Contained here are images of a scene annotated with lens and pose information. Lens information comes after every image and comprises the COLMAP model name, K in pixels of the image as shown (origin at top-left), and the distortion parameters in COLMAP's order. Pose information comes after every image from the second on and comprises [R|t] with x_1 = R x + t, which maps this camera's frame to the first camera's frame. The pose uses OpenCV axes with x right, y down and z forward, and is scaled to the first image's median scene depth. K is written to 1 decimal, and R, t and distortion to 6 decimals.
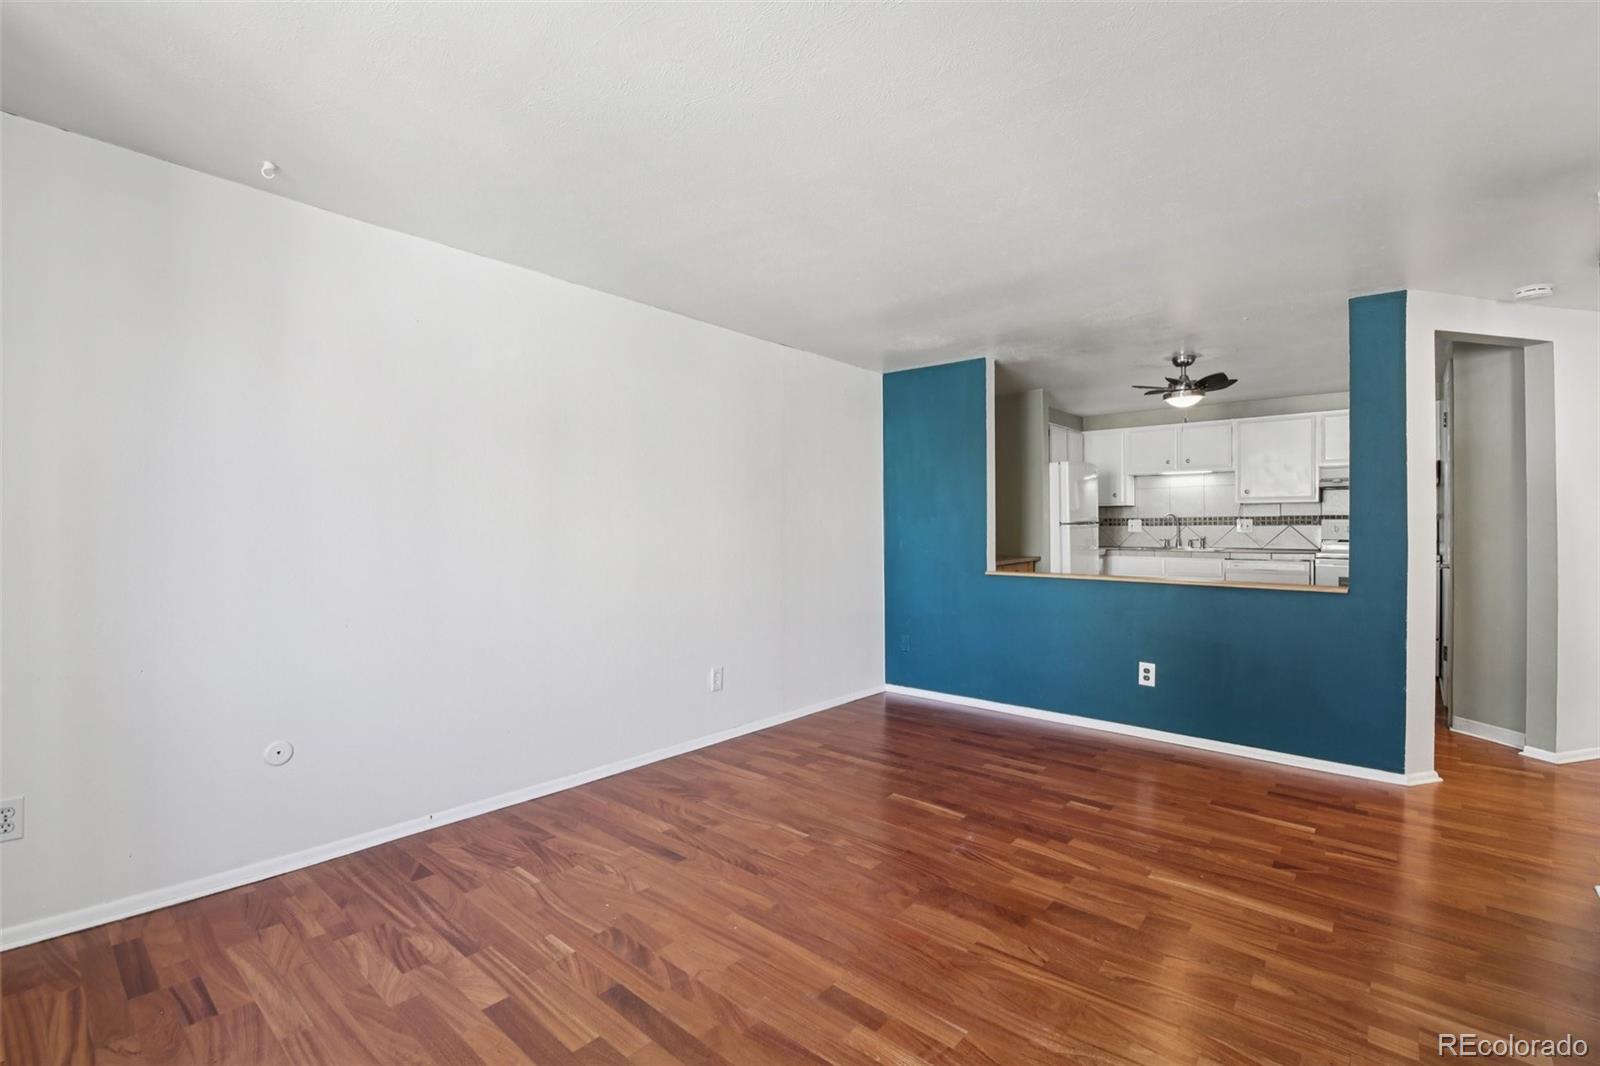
lens RADIAL K [[702.5, 0, 800.0], [0, 702.5, 533.0], [0, 0, 1]] dist [-0.001598, -0.000859]
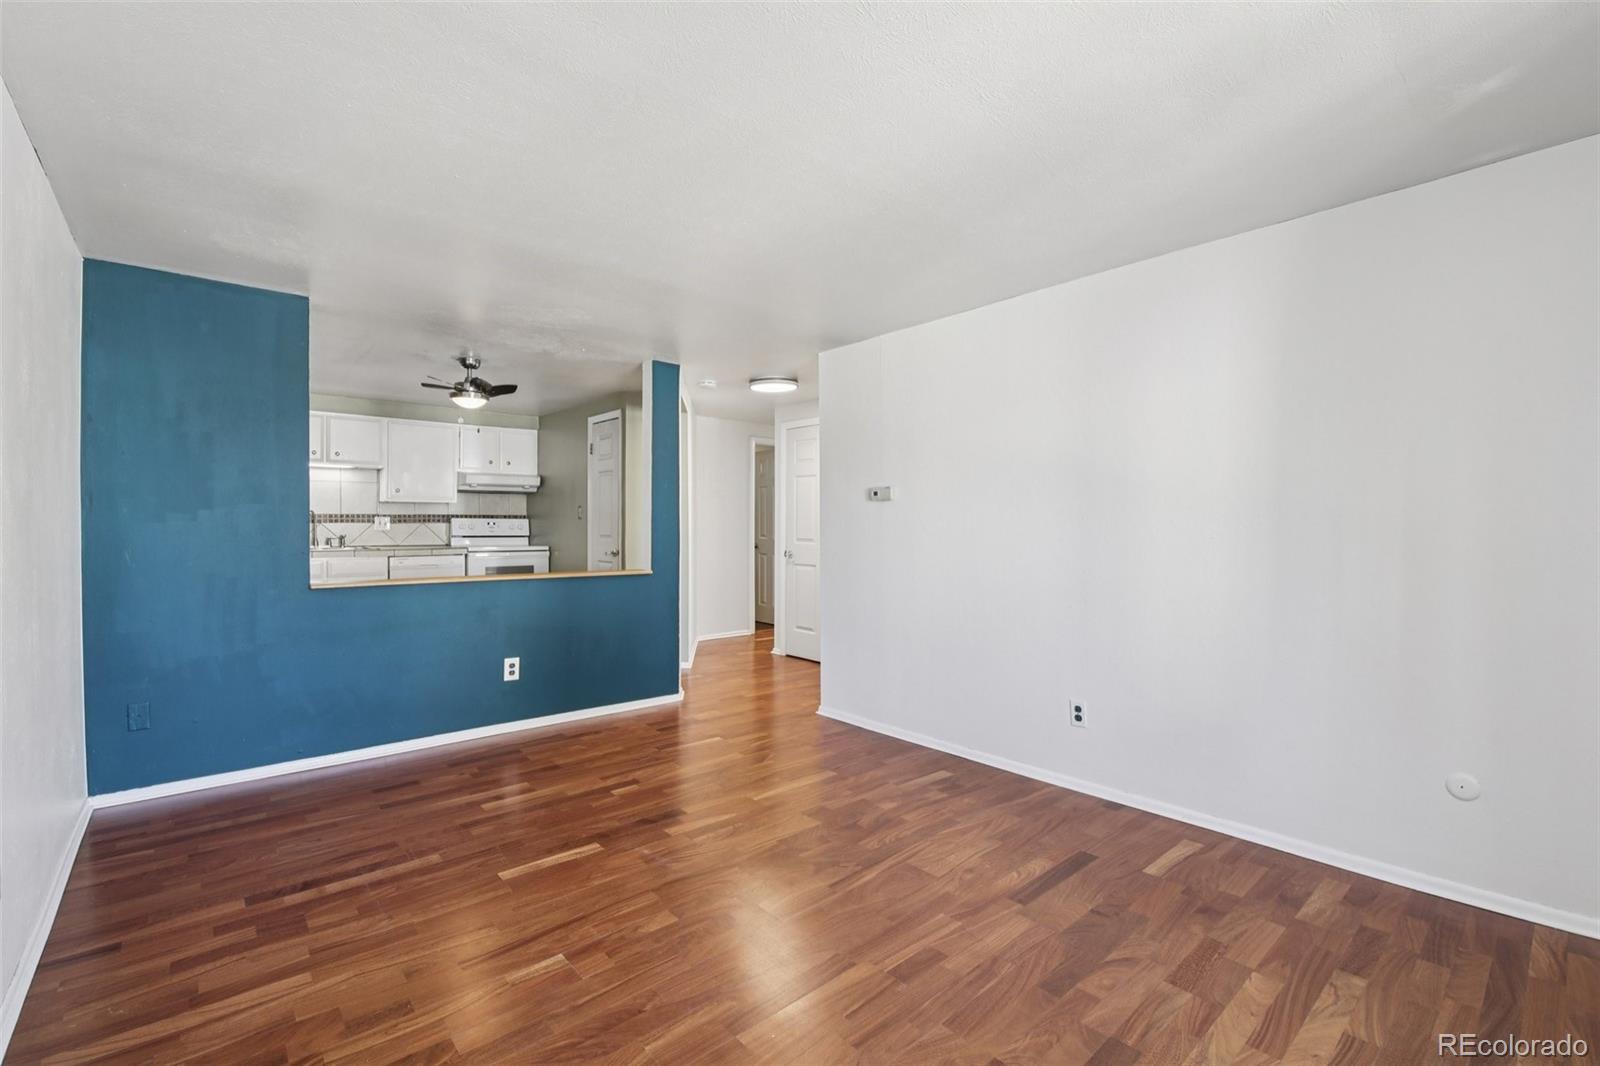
lens RADIAL K [[704.1, 0, 777.2], [0, 704.1, 521.1], [0, 0, 1]] dist [0.014399, -0.014726]
pose [[0.157382, 0.004720, 0.987527, -0.322199], [0.007783, 0.999952, -0.006020, -0.003595], [-0.987507, 0.008634, 0.157338, 0.317644]]
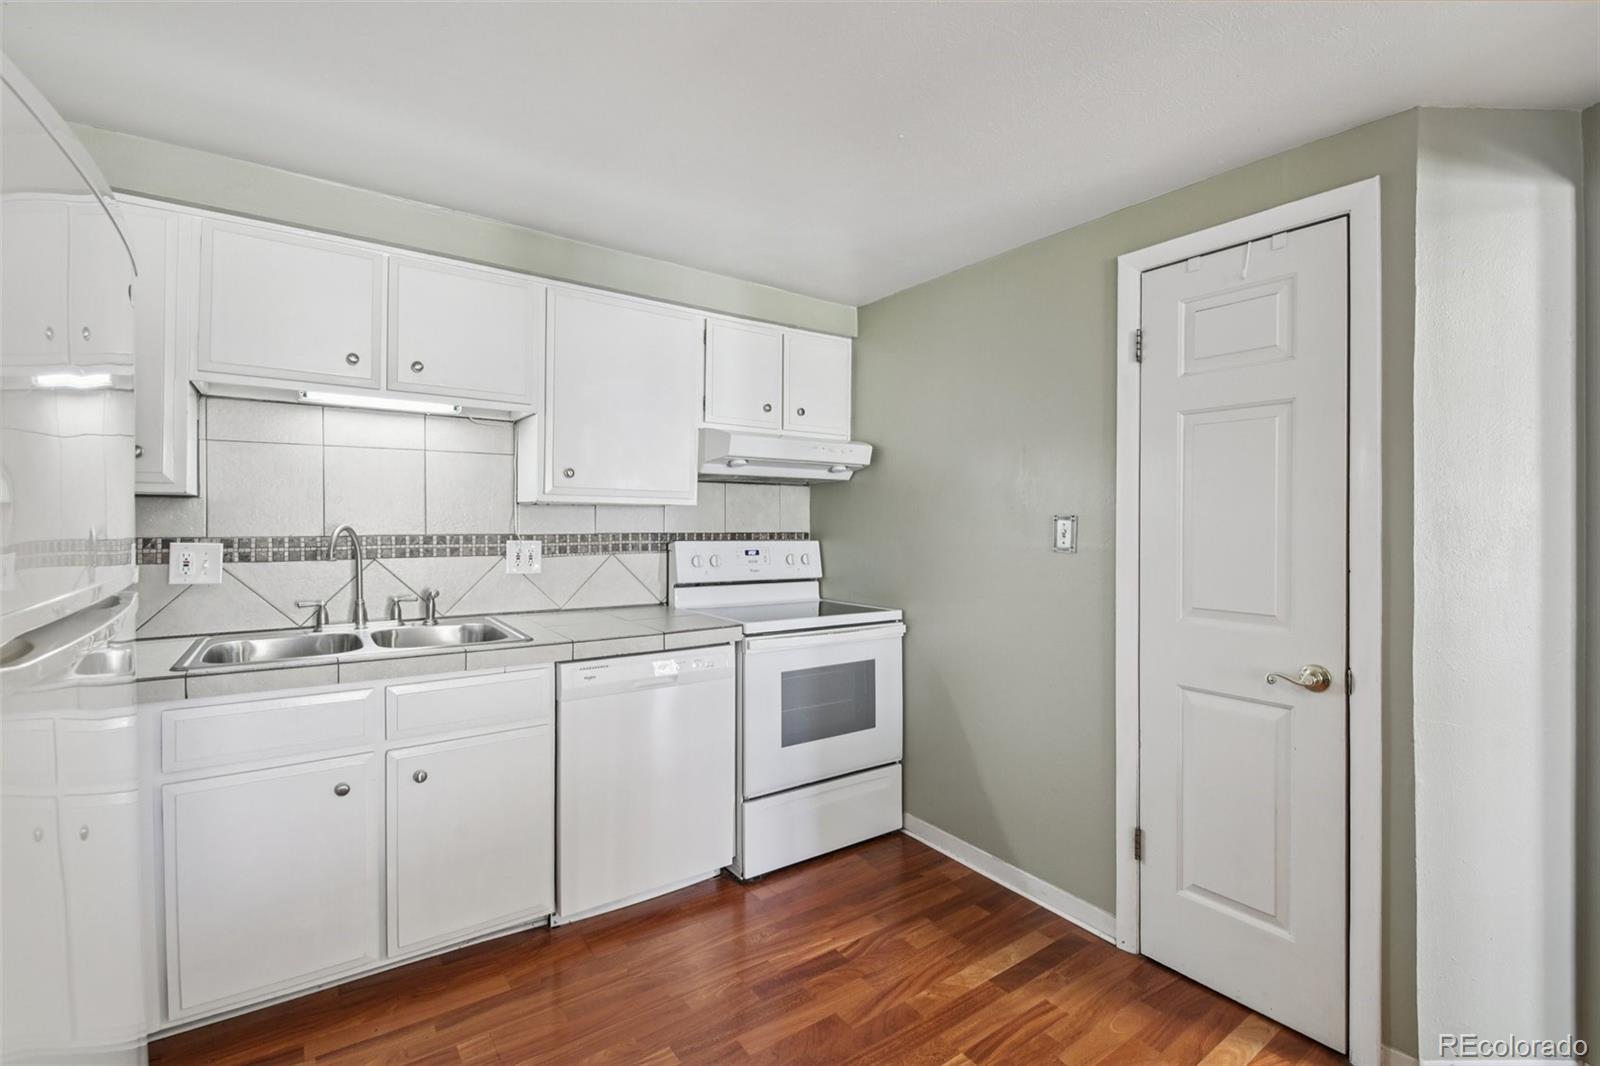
lens RADIAL K [[704.1, 0, 777.2], [0, 704.1, 521.1], [0, 0, 1]] dist [0.014399, -0.014726]
pose [[0.248694, 0.005522, 0.968566, 0.313928], [0.002629, 0.999976, -0.006376, -0.031866], [-0.968579, 0.004132, 0.248674, 0.864465]]
